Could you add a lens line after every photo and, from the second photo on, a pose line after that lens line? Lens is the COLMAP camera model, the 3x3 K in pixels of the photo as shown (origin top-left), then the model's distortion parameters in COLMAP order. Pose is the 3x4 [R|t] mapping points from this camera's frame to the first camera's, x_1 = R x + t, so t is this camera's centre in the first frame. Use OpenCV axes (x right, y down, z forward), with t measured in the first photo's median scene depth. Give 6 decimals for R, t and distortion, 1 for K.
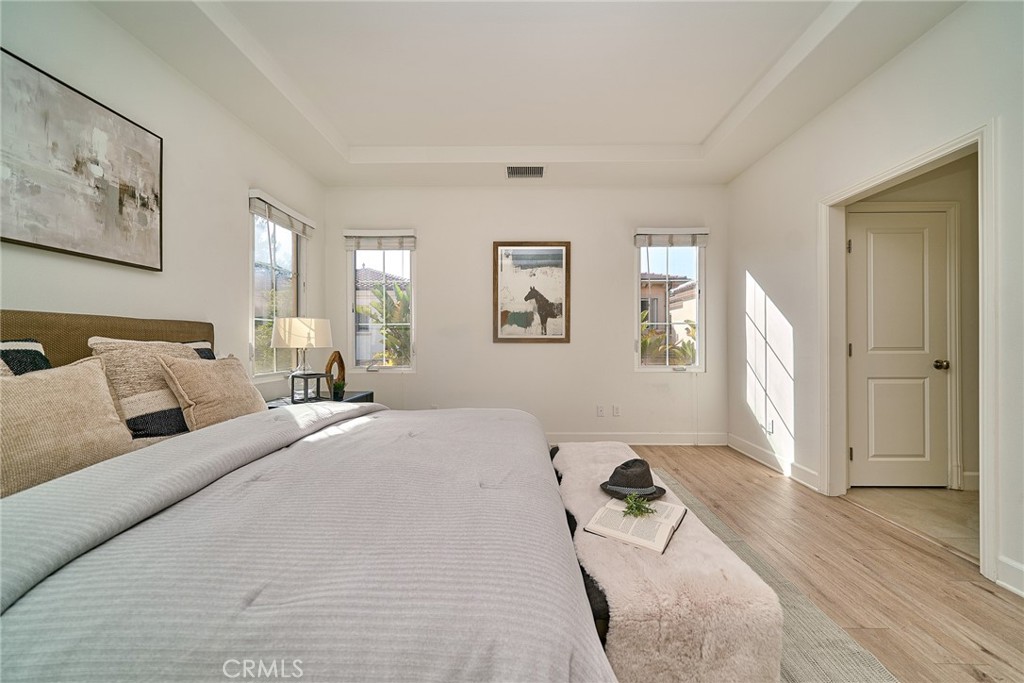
lens RADIAL K [[353.9, 0, 512.0], [0, 353.9, 341.5], [0, 0, 1]] dist [0.000101, -0.000057]
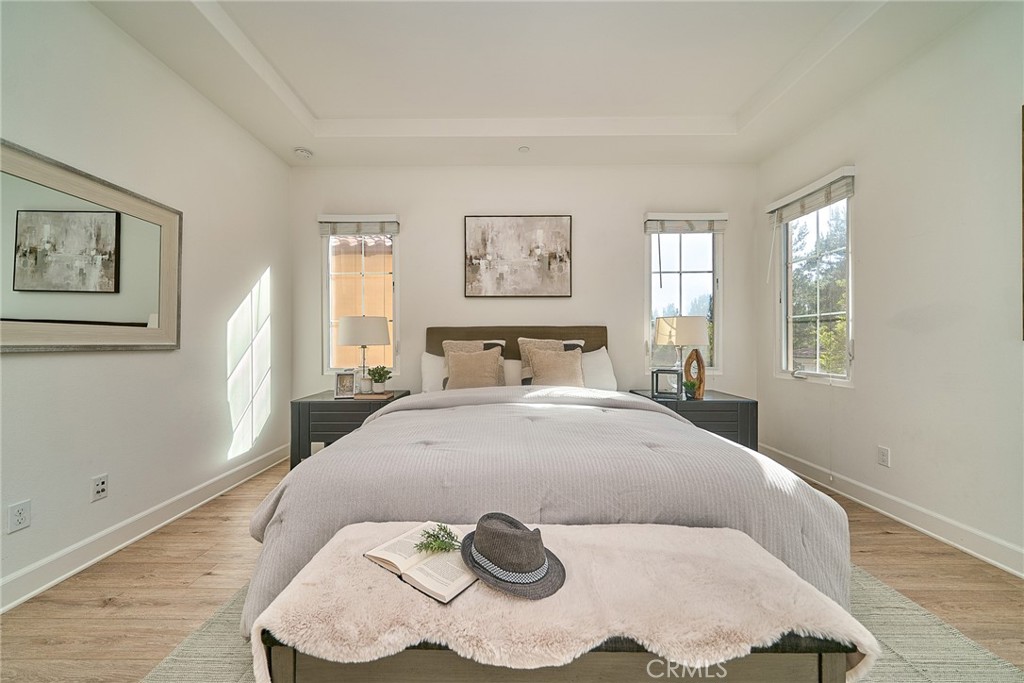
lens RADIAL K [[353.9, 0, 512.0], [0, 353.9, 341.5], [0, 0, 1]] dist [0.000101, -0.000057]
pose [[0.020259, 0.001592, -0.999794, 0.676723], [0.002347, 0.999996, 0.001639, 0.005464], [0.999792, -0.002379, 0.020255, 0.724991]]
